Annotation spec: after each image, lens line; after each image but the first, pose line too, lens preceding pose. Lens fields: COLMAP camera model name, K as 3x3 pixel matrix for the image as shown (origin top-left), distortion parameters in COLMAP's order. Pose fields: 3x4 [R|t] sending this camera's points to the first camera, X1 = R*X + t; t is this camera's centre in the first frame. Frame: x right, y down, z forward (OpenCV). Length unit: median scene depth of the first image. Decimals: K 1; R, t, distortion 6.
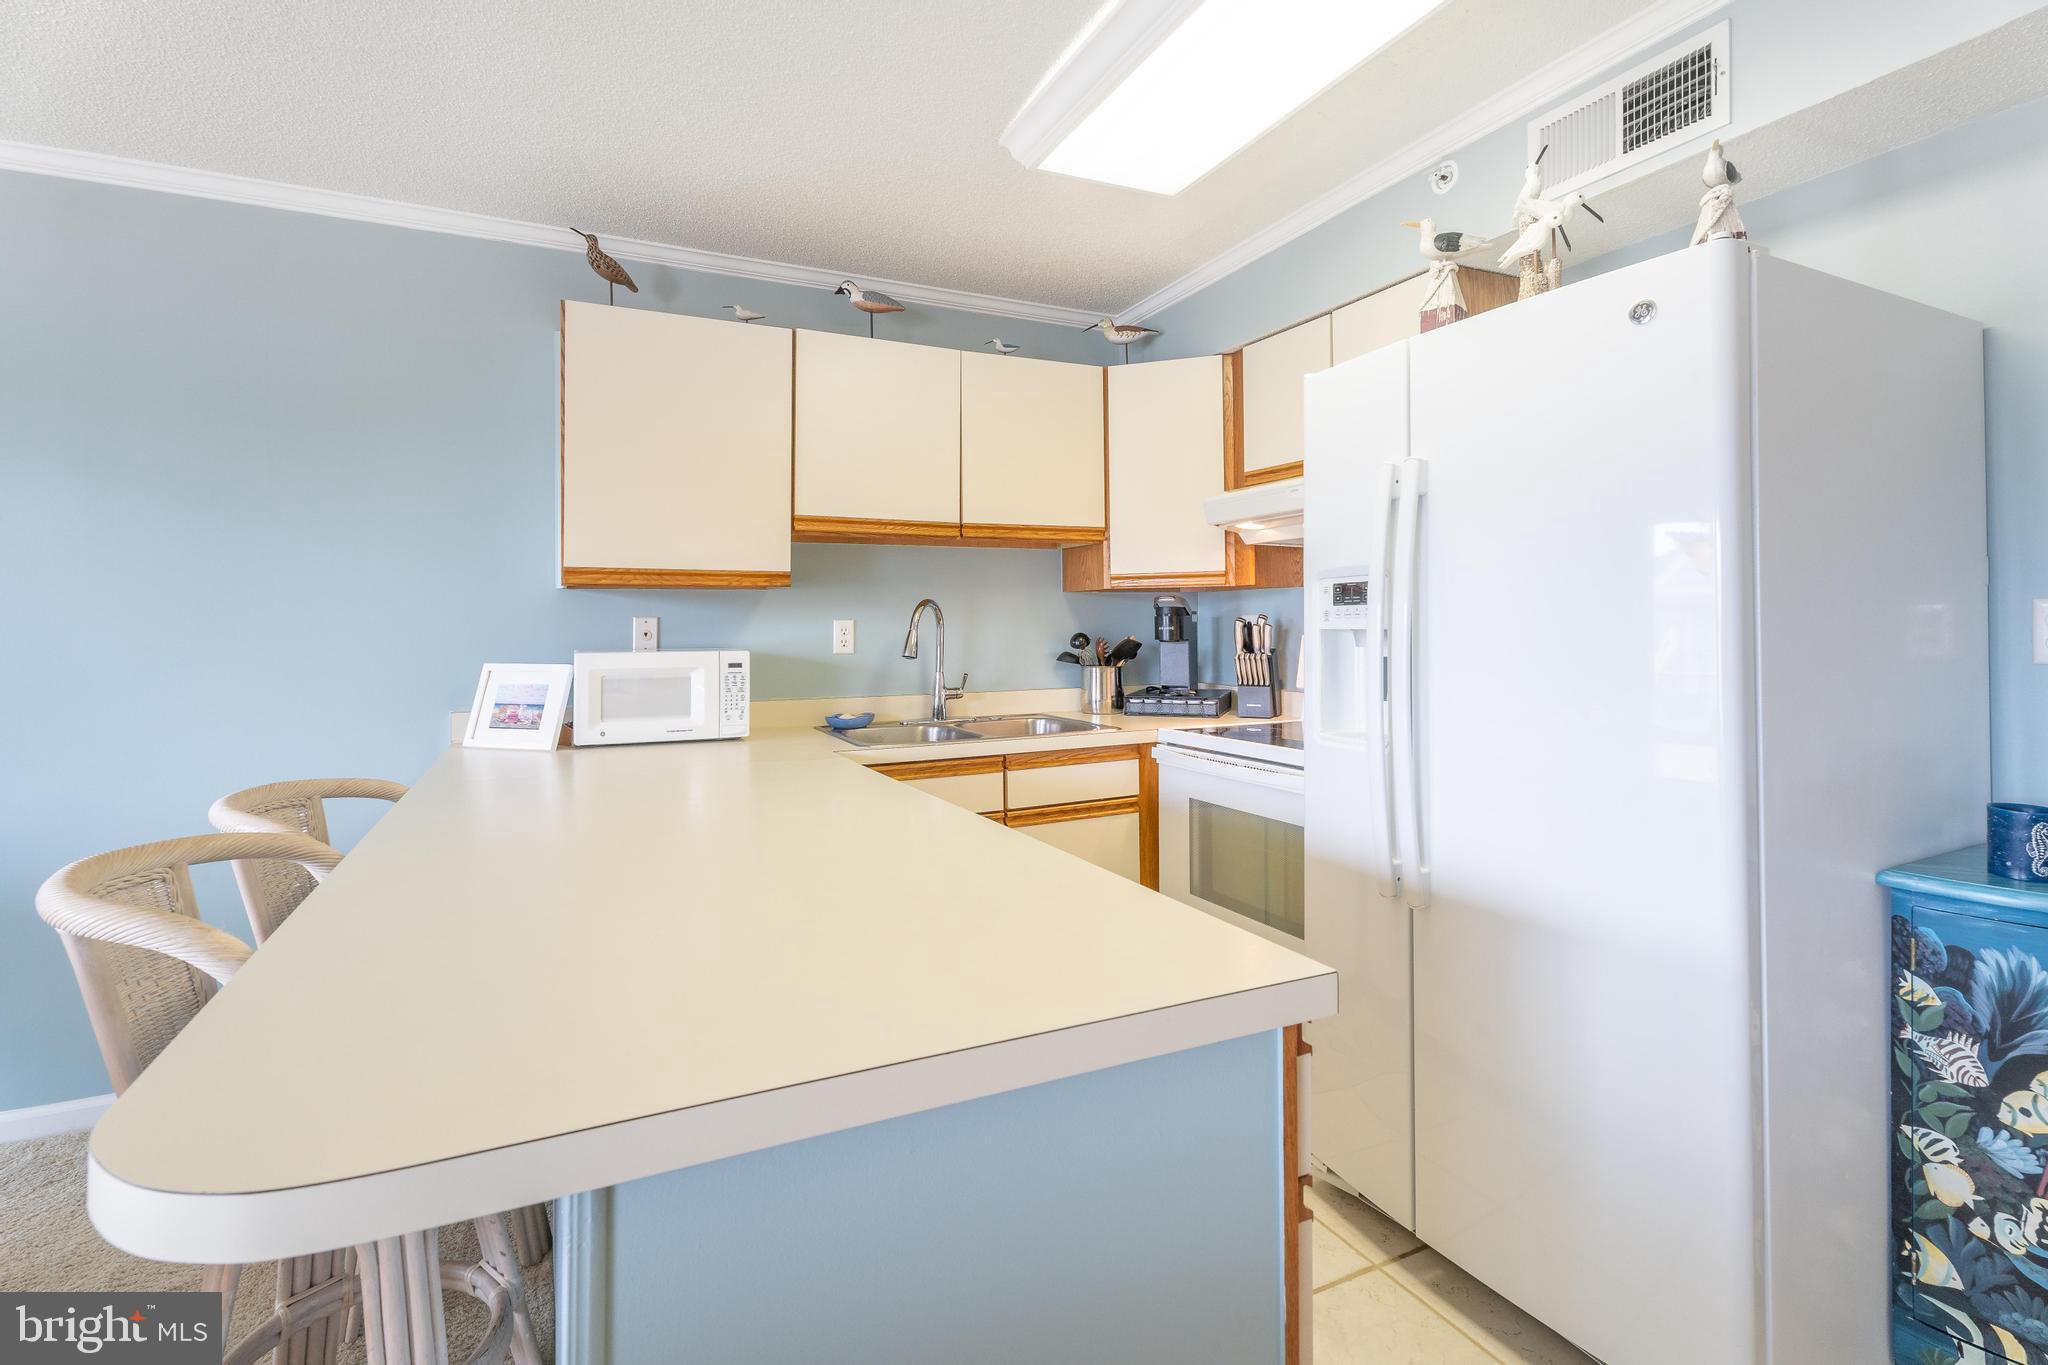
lens RADIAL K [[940.8, 0, 972.8], [0, 940.8, 613.1], [0, 0, 1]] dist [-0.000318, 0.000148]
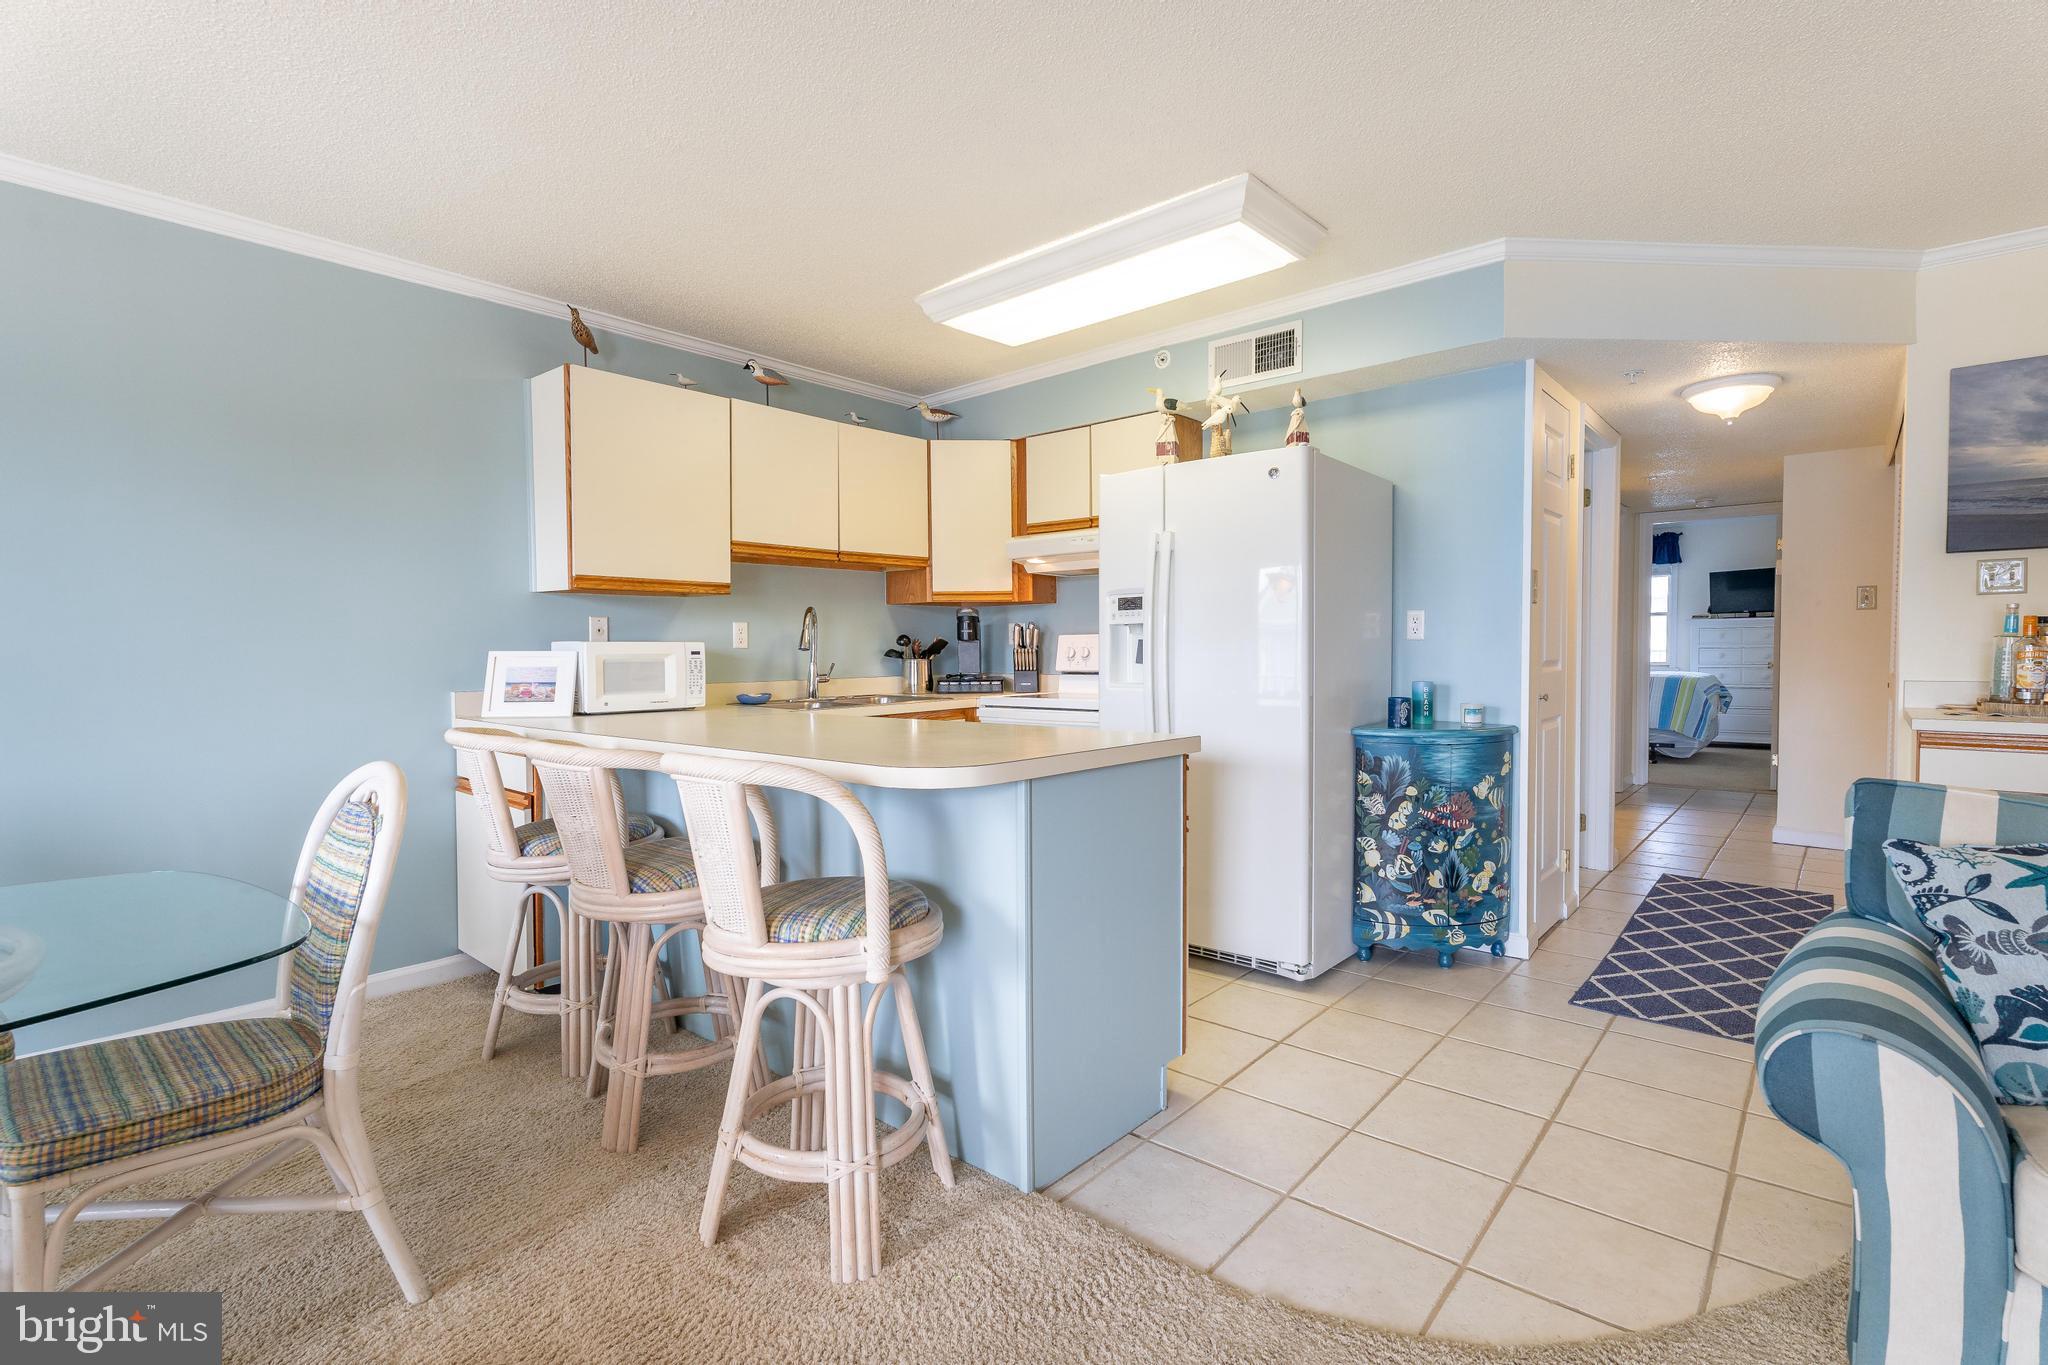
lens RADIAL K [[944.5, 0, 1025.4], [0, 944.5, 681.6], [0, 0, 1]] dist [-0.001362, 0.000092]
pose [[0.905850, -0.016436, 0.423280, -0.366888], [-0.002953, 0.998978, 0.045110, 0.031982], [-0.423588, -0.042113, 0.904875, -0.372113]]
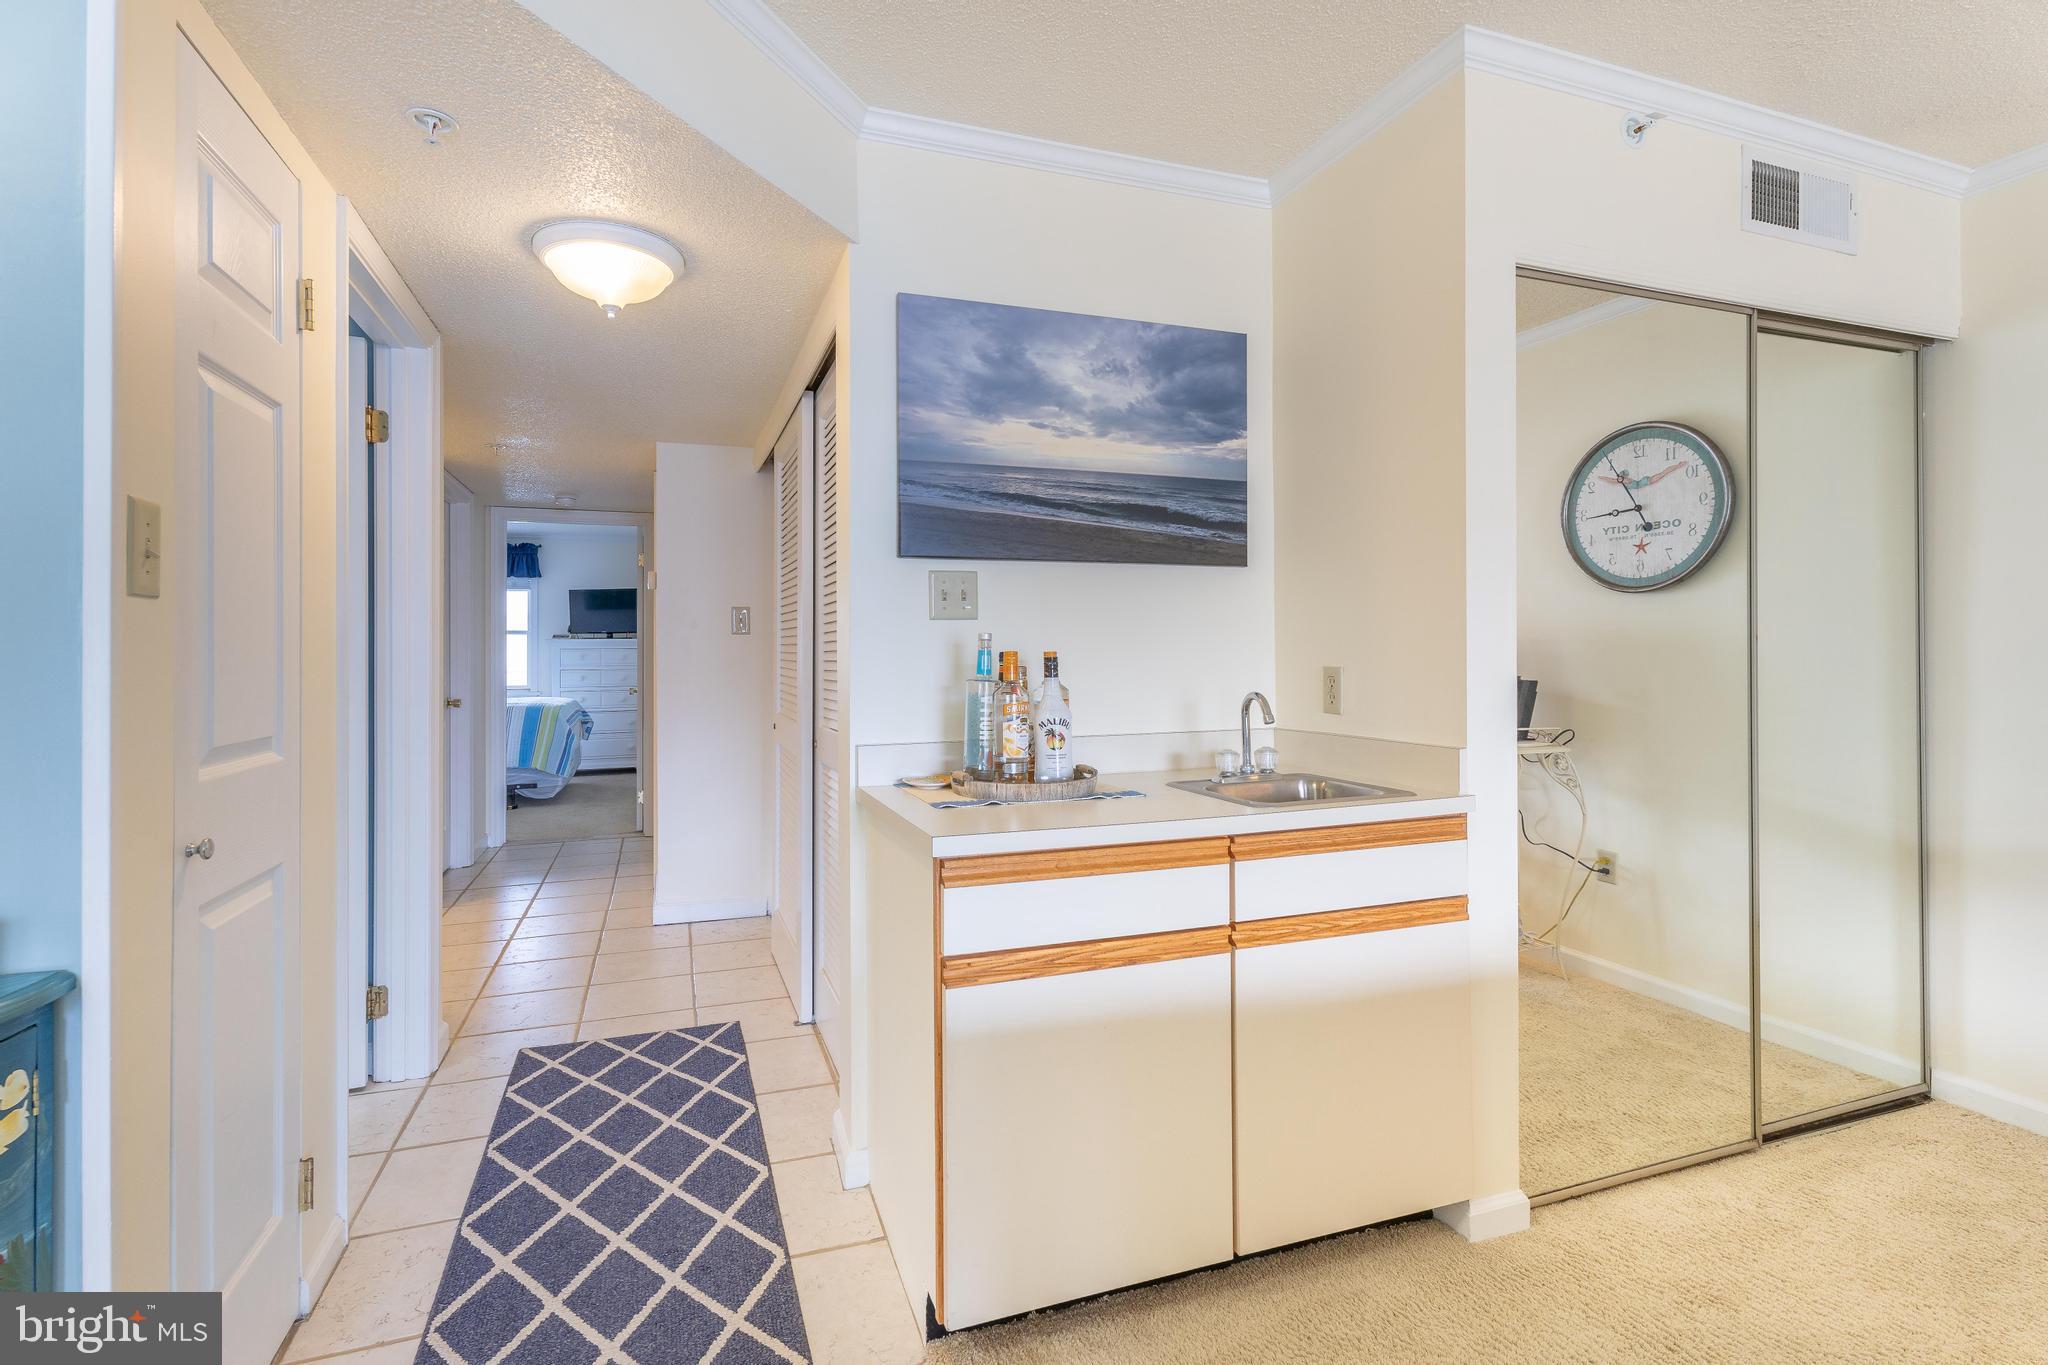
lens RADIAL K [[974.7, 0, 1057.7], [0, 974.7, 644.9], [0, 0, 1]] dist [0.001843, 0.000470]
pose [[0.040893, 0.017241, 0.999015, 0.317083], [-0.006253, 0.999836, -0.016999, 0.010679], [-0.999144, -0.005552, 0.040994, 0.023555]]
